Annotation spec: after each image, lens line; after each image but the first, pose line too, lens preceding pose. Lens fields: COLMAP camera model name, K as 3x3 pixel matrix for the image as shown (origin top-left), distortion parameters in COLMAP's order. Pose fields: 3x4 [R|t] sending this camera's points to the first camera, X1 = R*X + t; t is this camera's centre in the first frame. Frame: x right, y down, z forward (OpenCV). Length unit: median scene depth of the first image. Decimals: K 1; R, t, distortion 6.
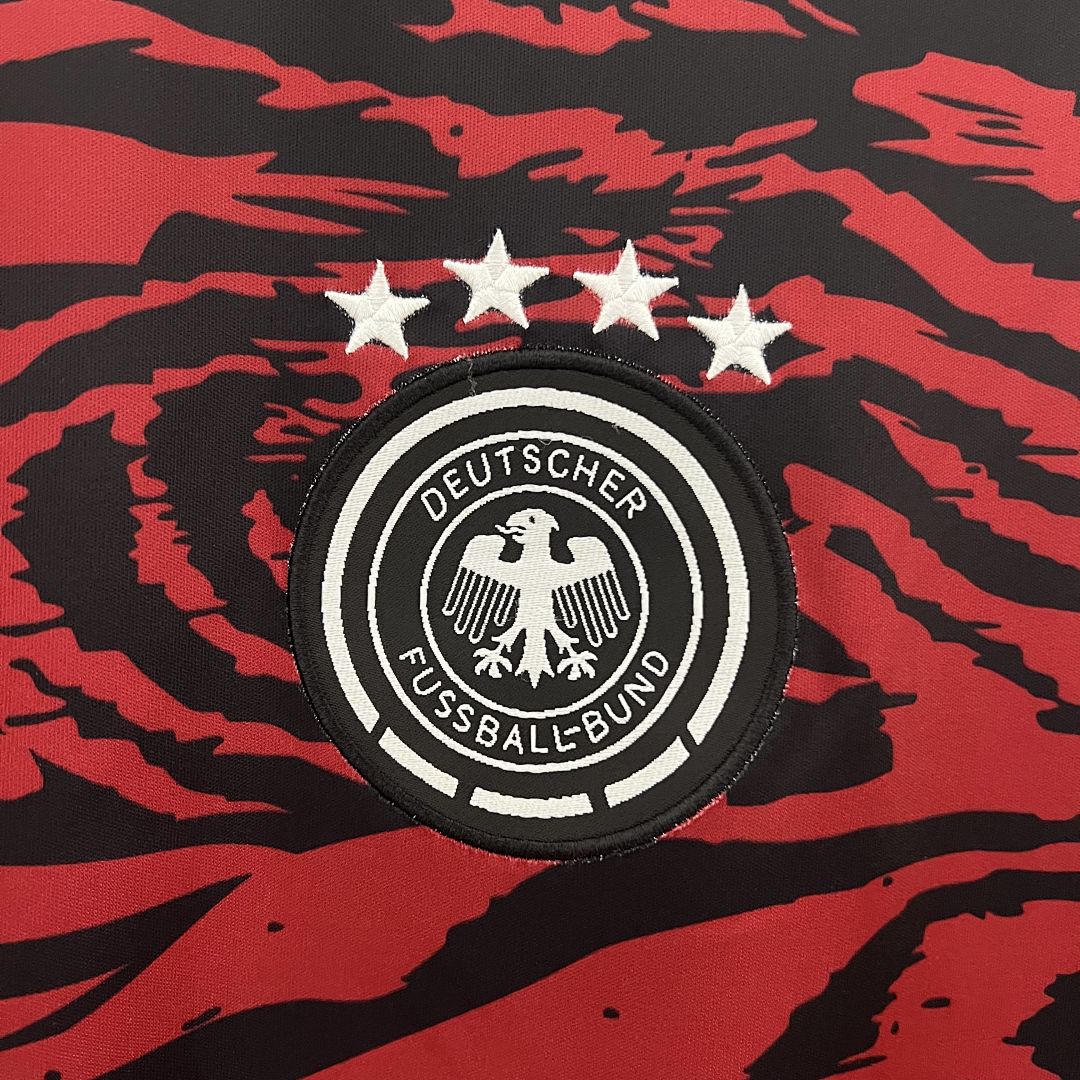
lens RADIAL K [[1255.6, 0, 540.0], [0, 1255.6, 540.0], [0, 0, 1]] dist [0.205568, -0.758949]
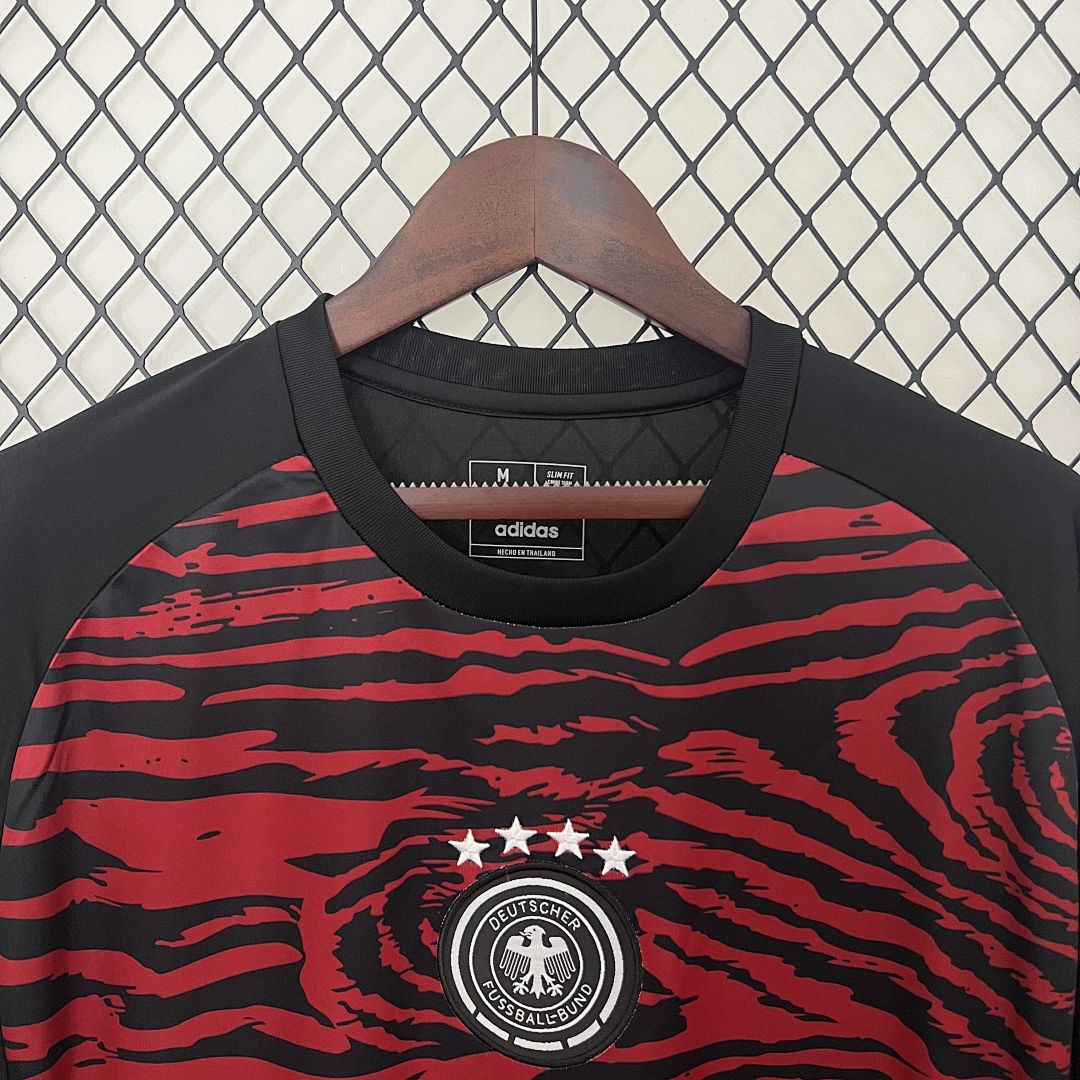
lens RADIAL K [[1255.6, 0, 540.0], [0, 1255.6, 540.0], [0, 0, 1]] dist [0.205568, -0.758949]
pose [[0.995138, -0.034746, -0.092162, 0.260706], [0.036103, 0.999262, 0.013099, -0.812257], [0.091639, -0.016363, 0.995658, -1.461169]]
